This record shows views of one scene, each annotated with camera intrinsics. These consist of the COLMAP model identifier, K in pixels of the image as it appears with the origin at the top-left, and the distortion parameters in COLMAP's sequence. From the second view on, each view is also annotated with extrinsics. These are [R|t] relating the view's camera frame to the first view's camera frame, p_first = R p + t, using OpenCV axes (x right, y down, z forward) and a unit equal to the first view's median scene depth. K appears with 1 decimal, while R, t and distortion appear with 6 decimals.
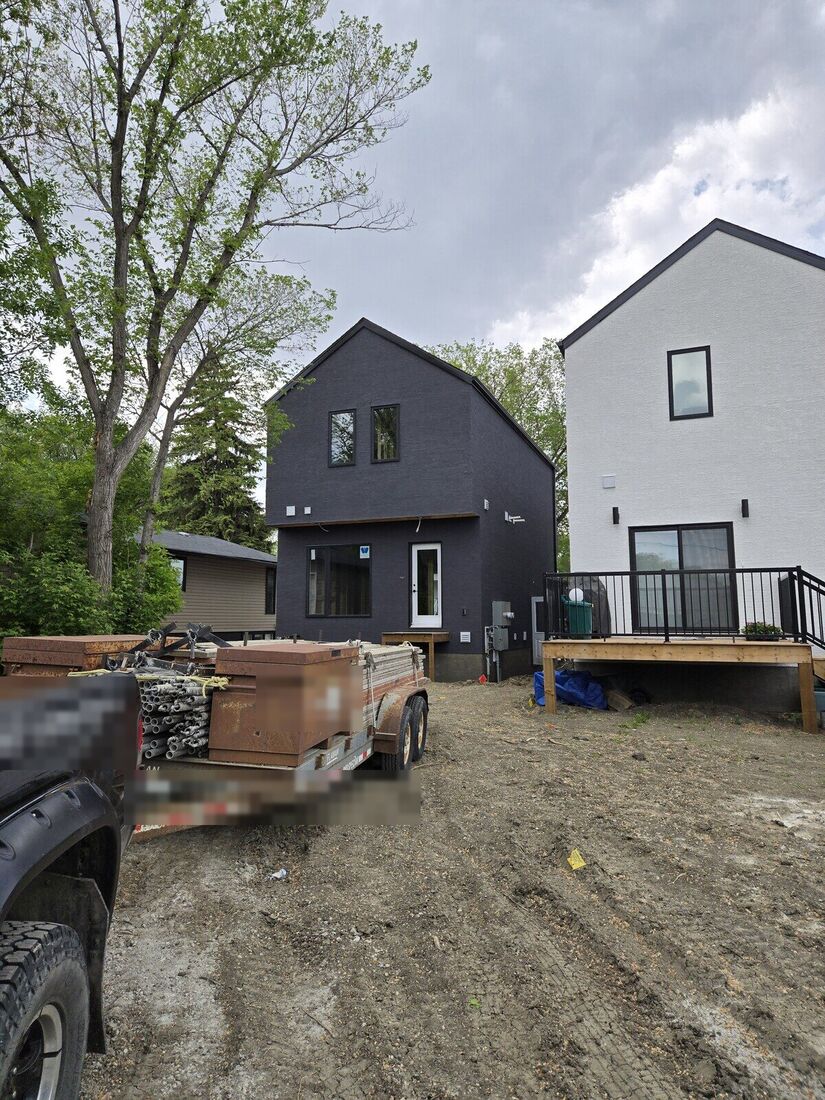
lens RADIAL K [[701.9, 0, 410.7], [0, 701.9, 546.1], [0, 0, 1]] dist [0.003957, 0.001900]
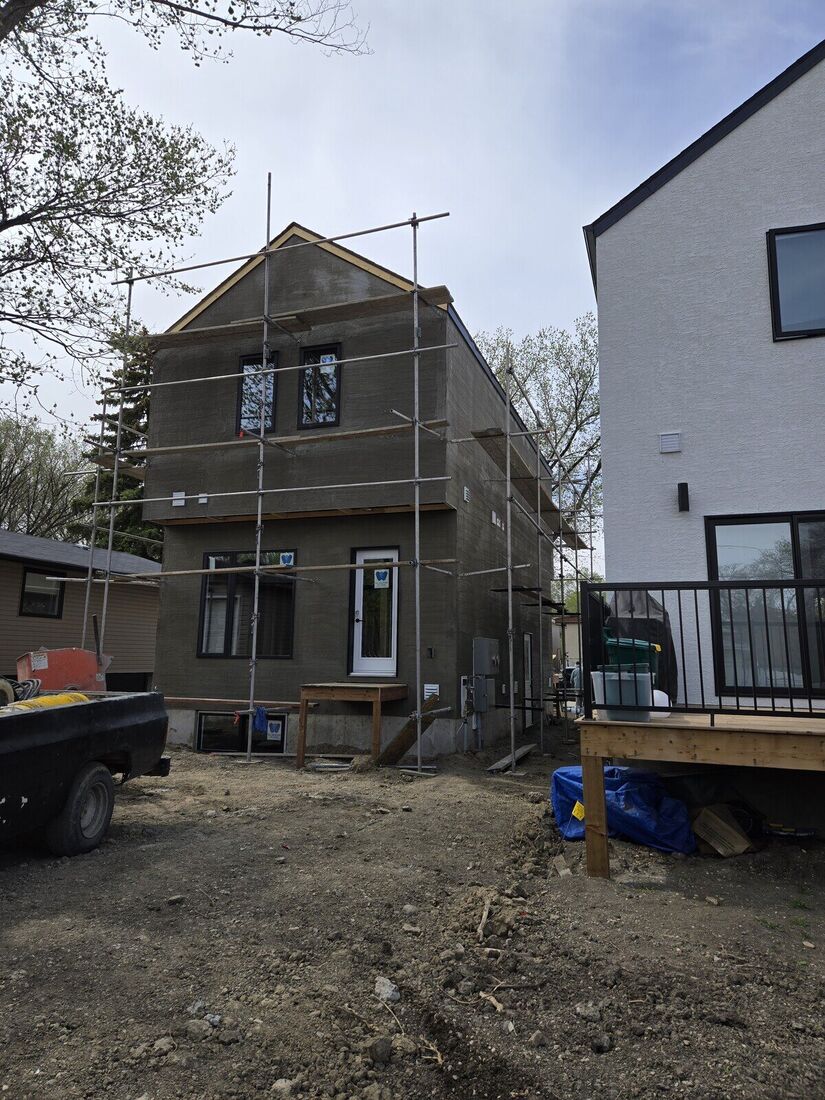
lens RADIAL K [[701.9, 0, 416.0], [0, 701.9, 547.9], [0, 0, 1]] dist [0.003957, 0.001900]
pose [[0.998938, 0.020437, 0.041286, 0.034592], [-0.018480, 0.998713, -0.047230, 0.027709], [-0.042198, 0.046417, 0.998030, 0.356229]]
